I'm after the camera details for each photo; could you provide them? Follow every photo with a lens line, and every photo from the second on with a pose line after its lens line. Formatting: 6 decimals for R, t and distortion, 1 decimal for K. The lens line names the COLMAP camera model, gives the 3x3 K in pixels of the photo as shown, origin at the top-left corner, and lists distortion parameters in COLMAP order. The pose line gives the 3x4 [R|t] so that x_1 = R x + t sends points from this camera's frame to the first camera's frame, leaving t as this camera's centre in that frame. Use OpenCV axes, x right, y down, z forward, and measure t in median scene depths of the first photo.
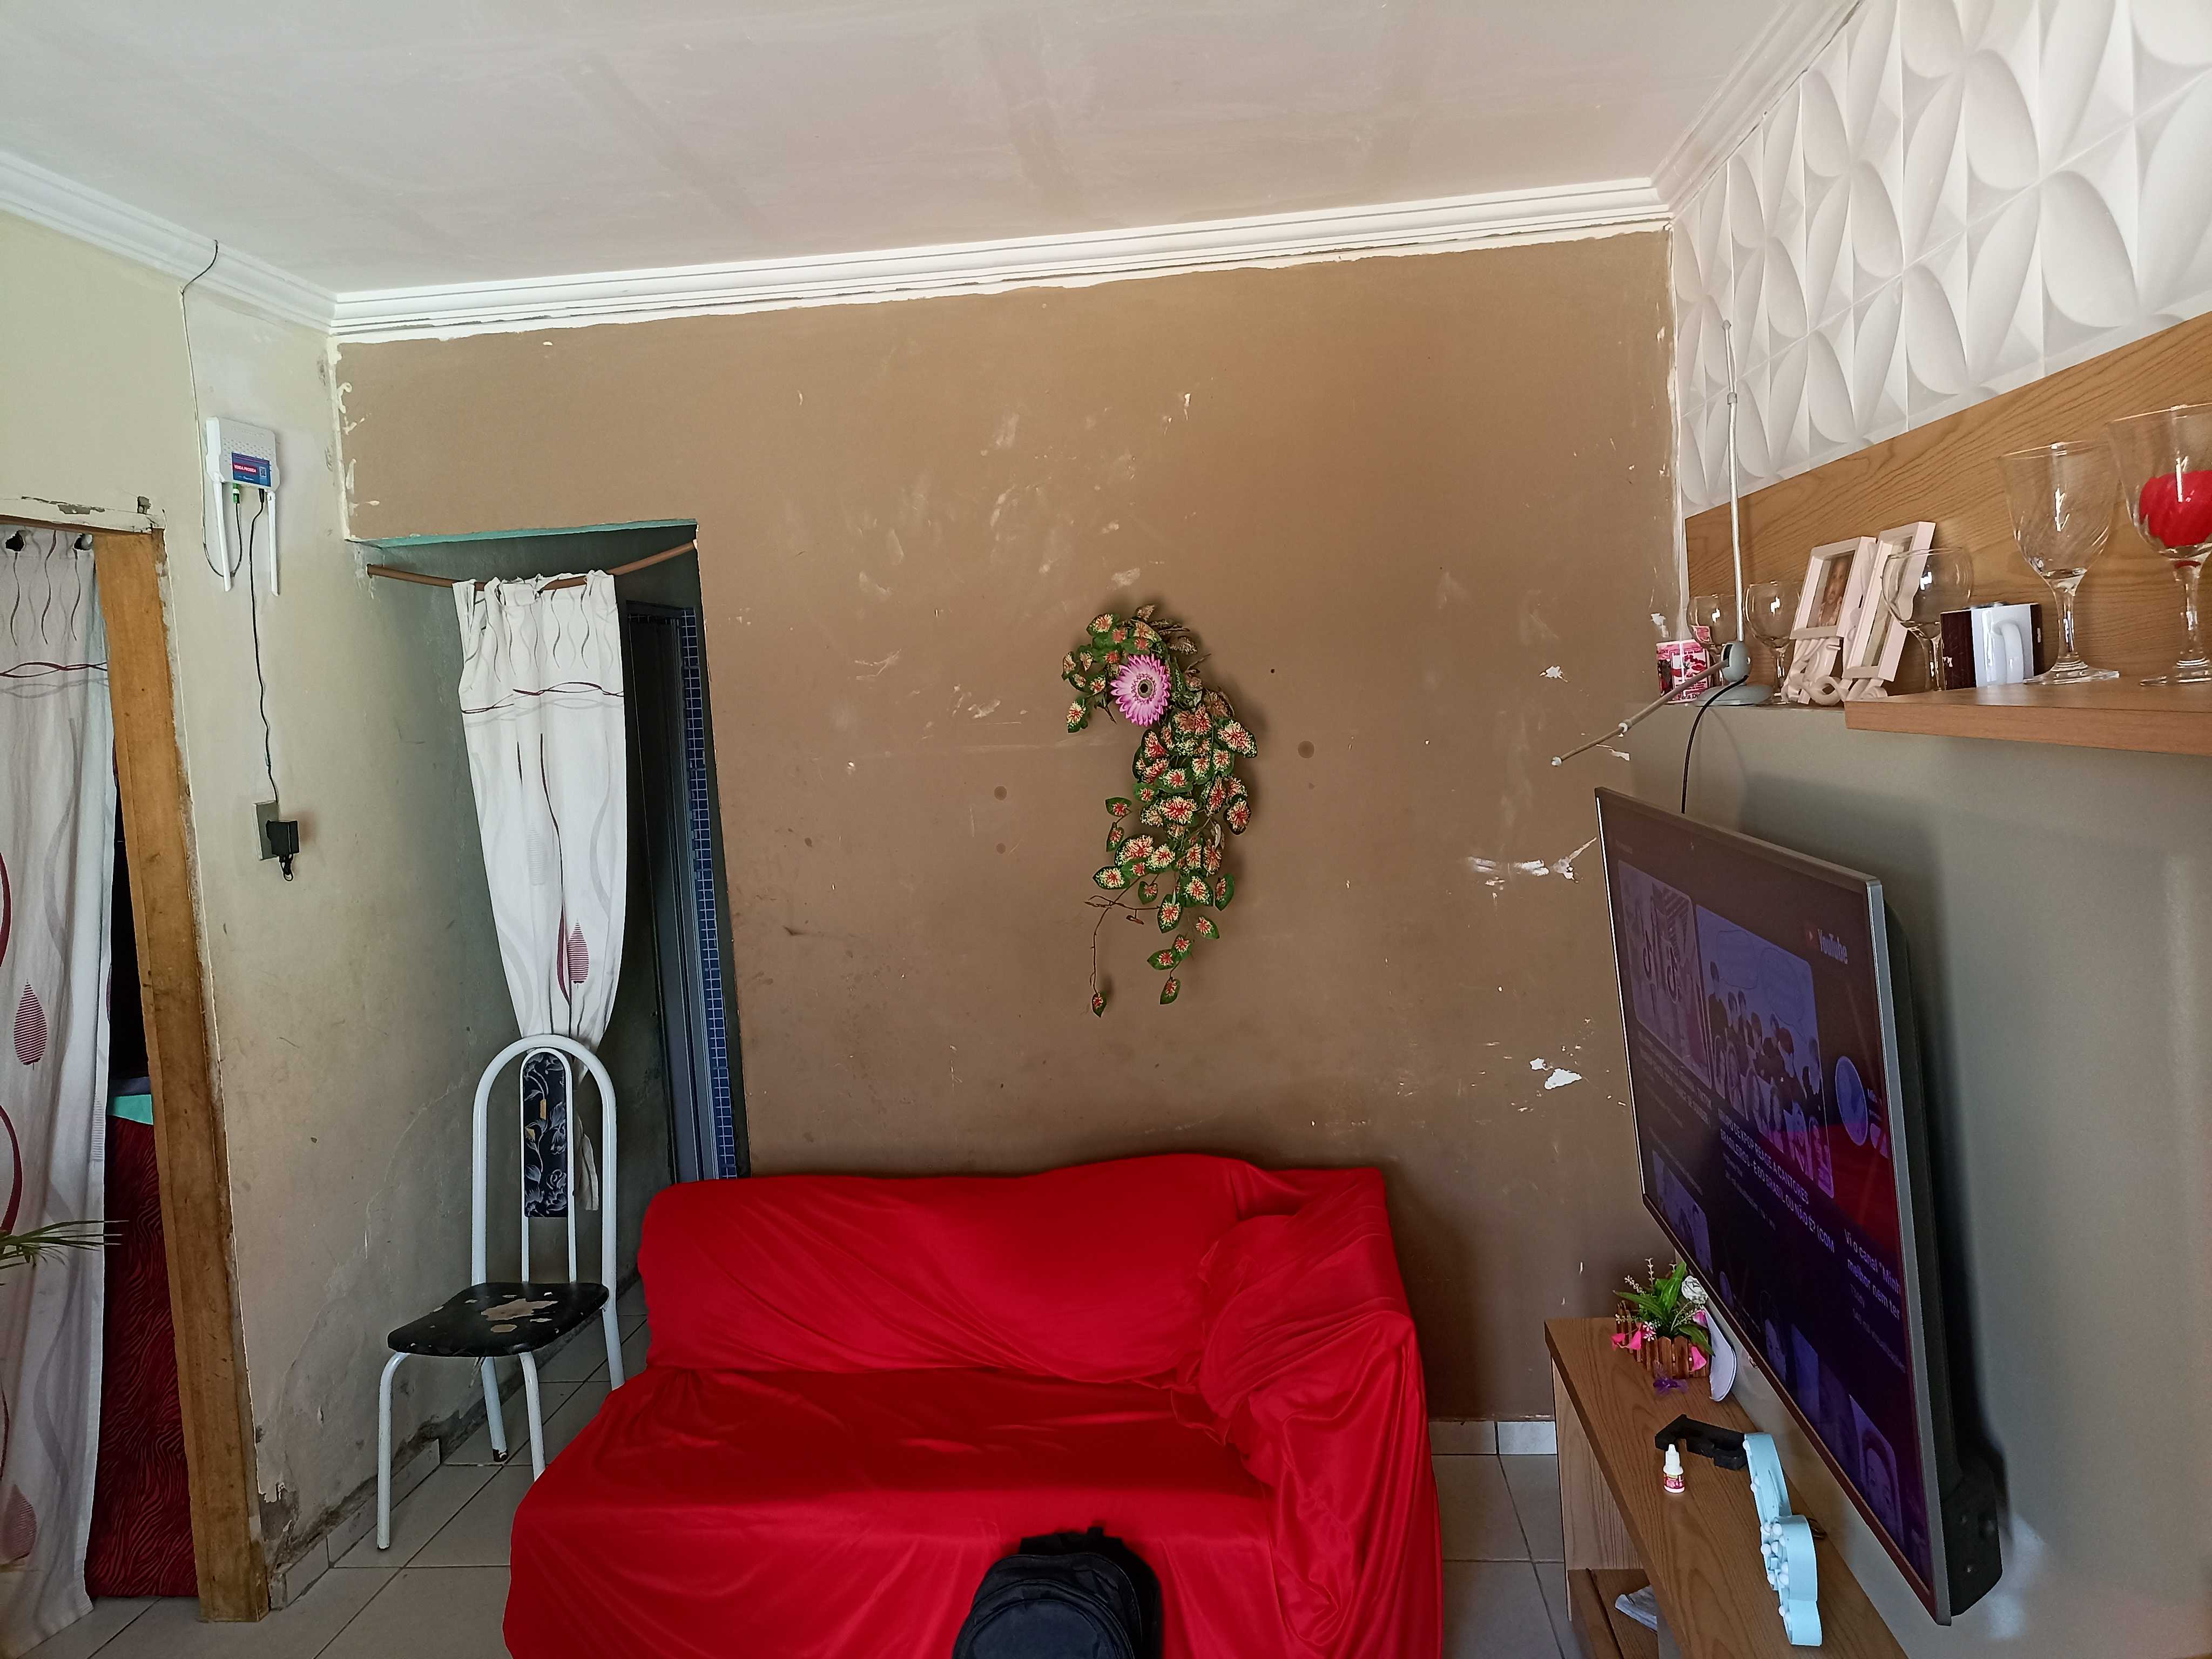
lens RADIAL K [[1619.2, 0, 1106.0], [0, 1619.2, 829.5], [0, 0, 1]] dist [0.031442, 0.000706]
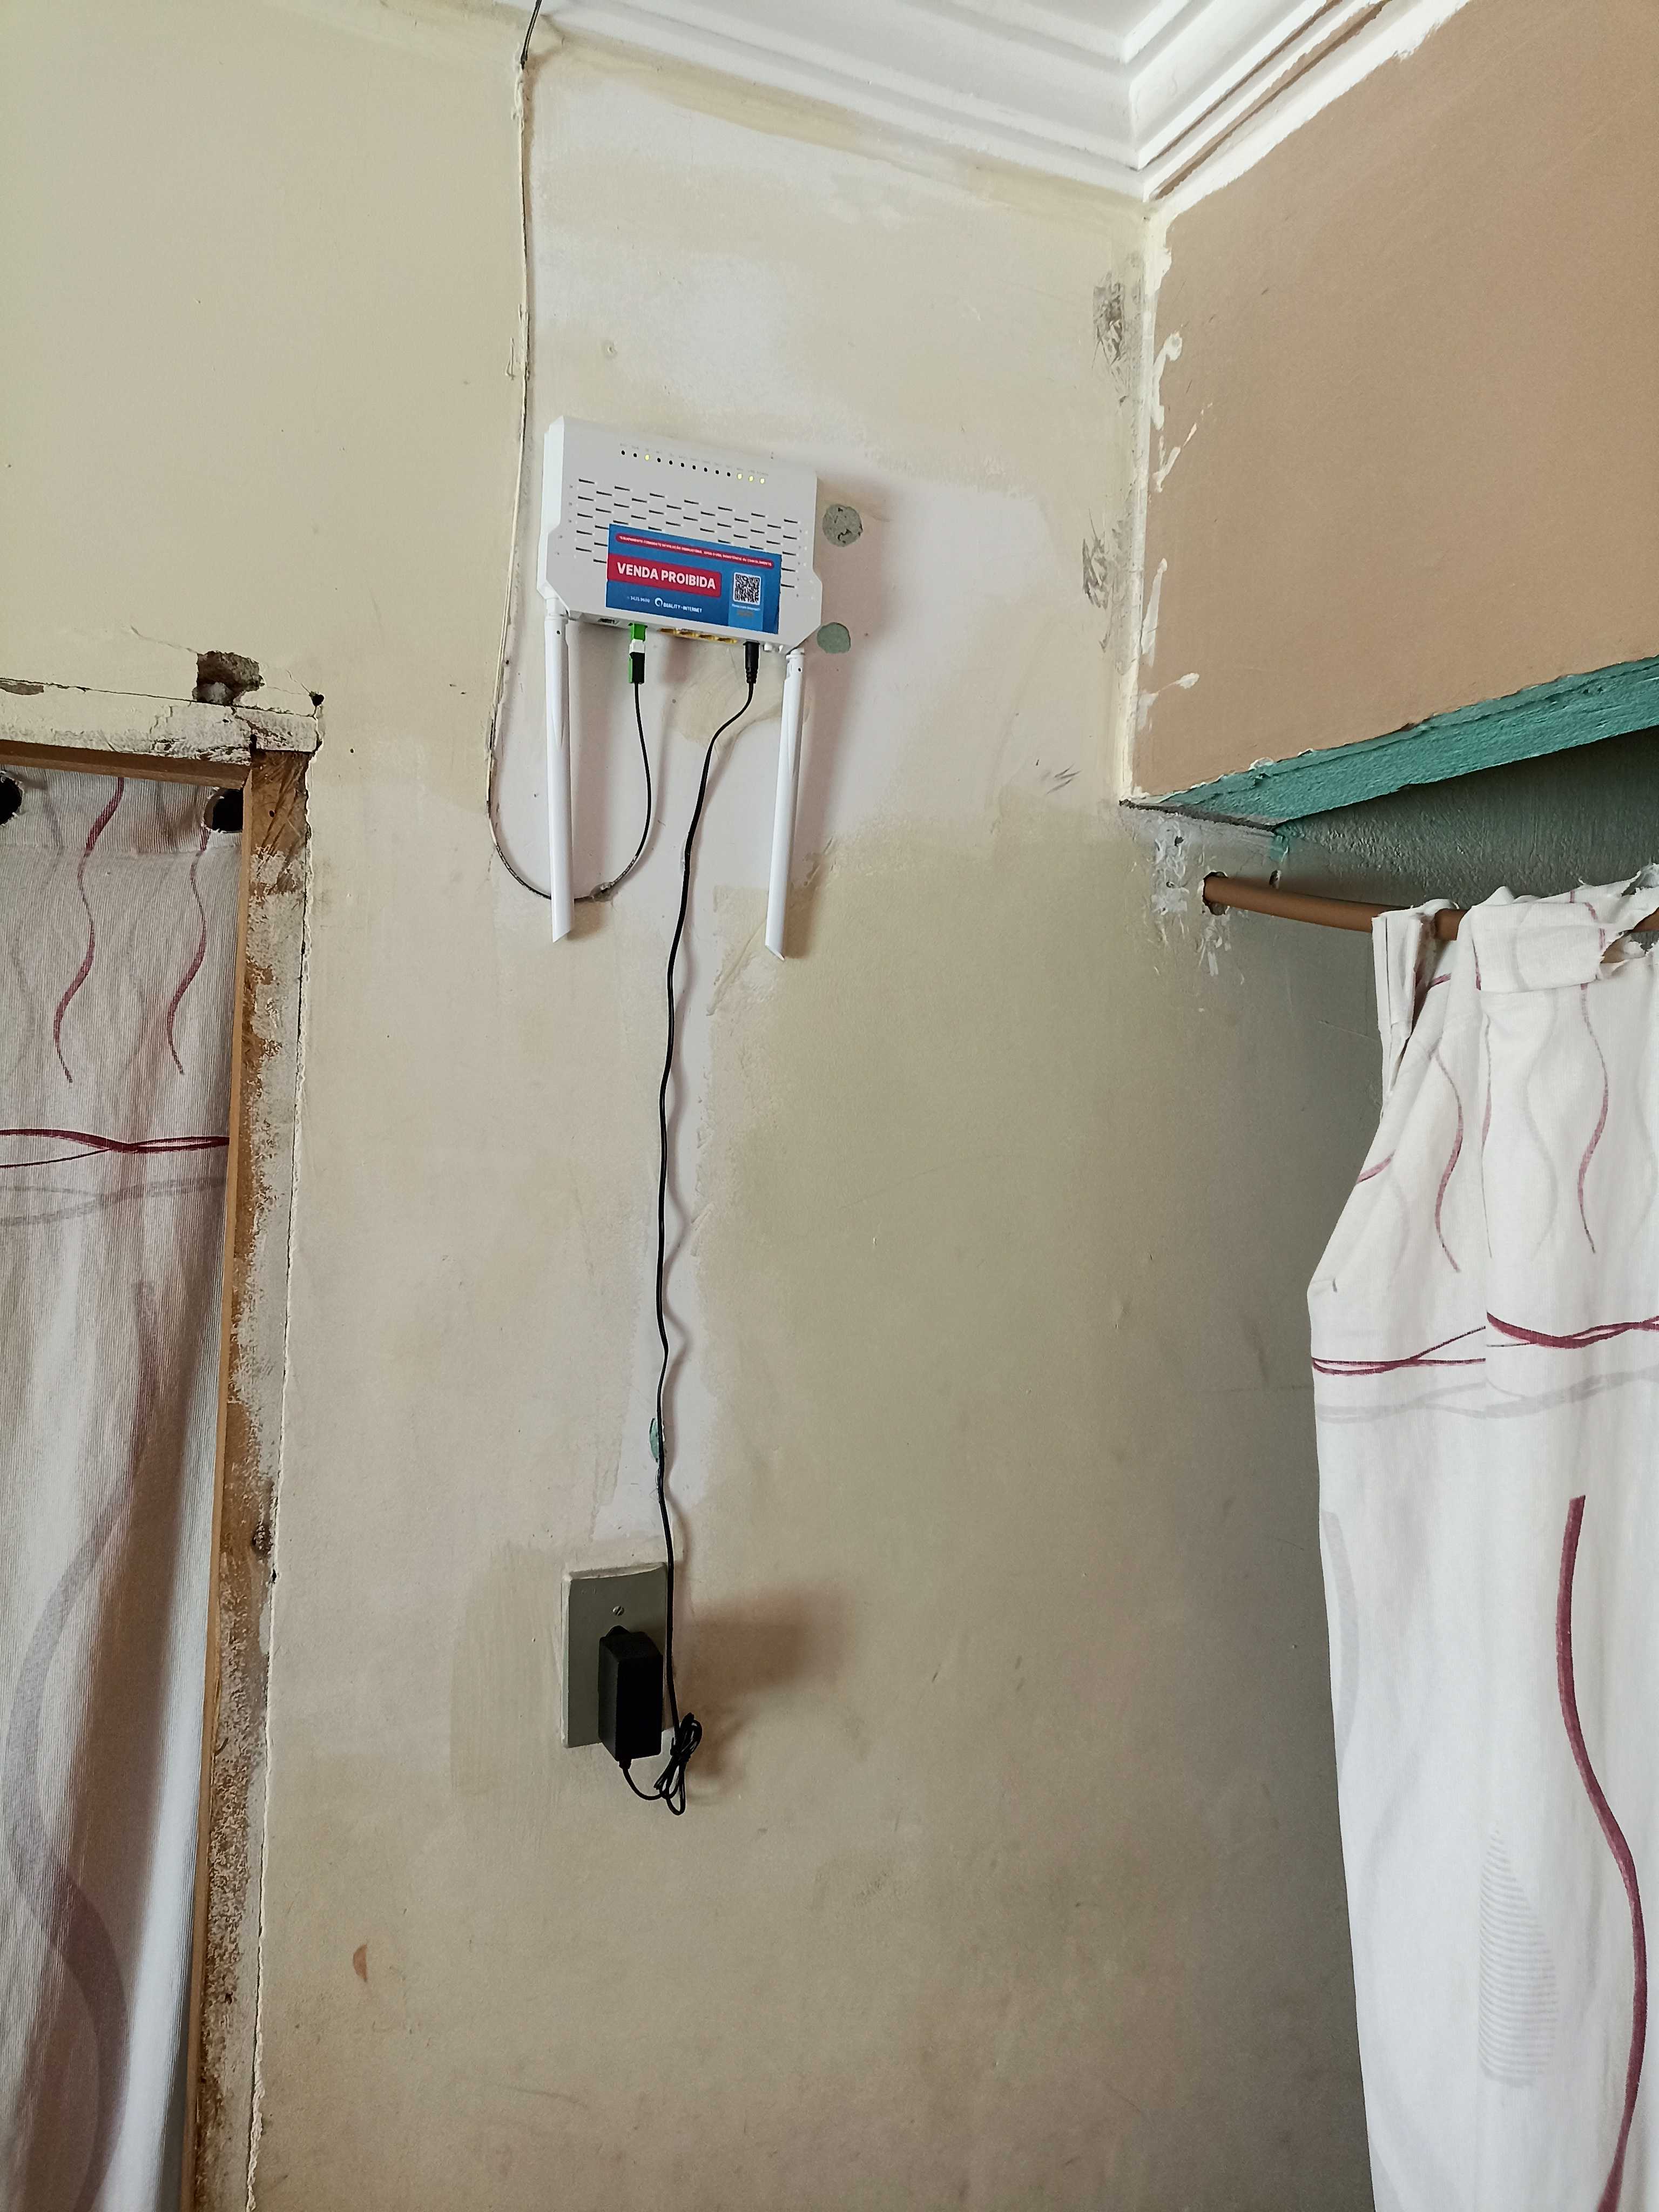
lens RADIAL K [[1619.2, 0, 827.9], [0, 1619.2, 1134.6], [0, 0, 1]] dist [0.031442, 0.000706]
pose [[0.483274, 0.077332, -0.872047, -0.196916], [-0.132096, 0.991128, 0.014687, -0.107604], [0.865446, 0.108096, 0.489201, 0.805303]]
